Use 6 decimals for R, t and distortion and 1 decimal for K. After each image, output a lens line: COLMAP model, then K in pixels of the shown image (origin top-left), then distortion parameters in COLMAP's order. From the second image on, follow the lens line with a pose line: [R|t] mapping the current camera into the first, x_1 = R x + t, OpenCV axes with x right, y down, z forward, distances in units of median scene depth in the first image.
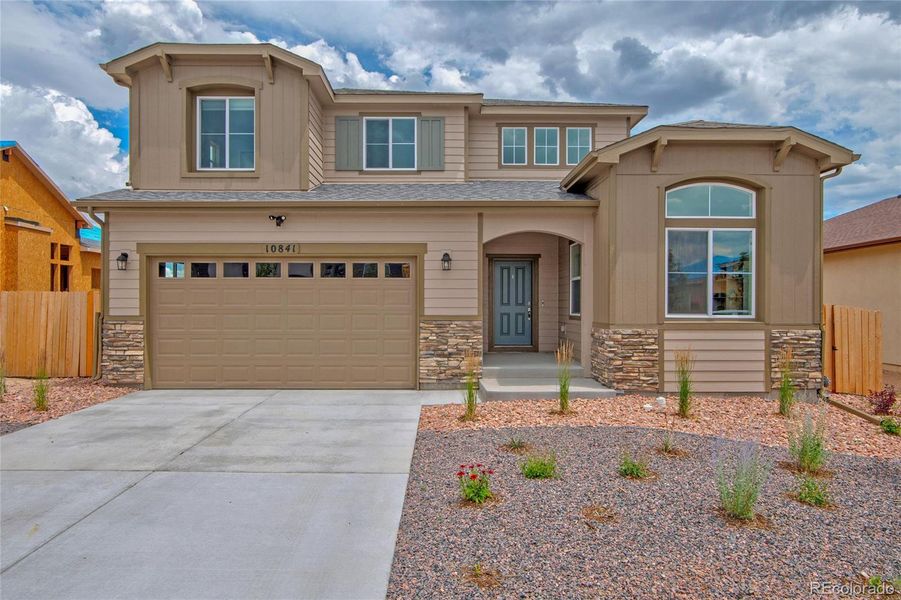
lens RADIAL K [[598.8, 0, 450.0], [0, 598.8, 294.1], [0, 0, 1]] dist [0.004997, 0.002533]
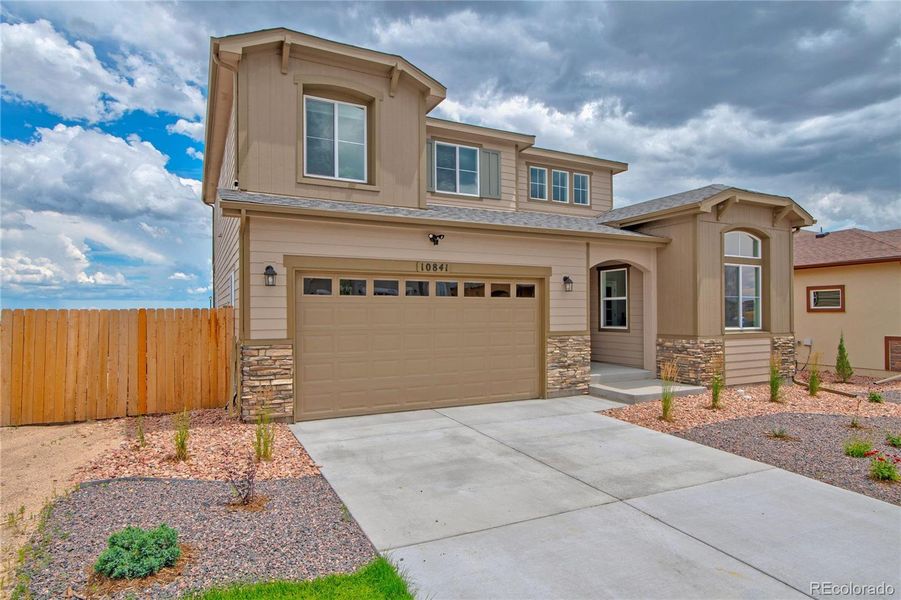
lens RADIAL K [[527.4, 0, 446.2], [0, 527.4, 308.0], [0, 0, 1]] dist [-0.007084, -0.000707]
pose [[0.890078, -0.000053, 0.455809, -0.662293], [-0.002104, 0.999989, 0.004225, -0.012253], [-0.455804, -0.004719, 0.890068, 0.215650]]
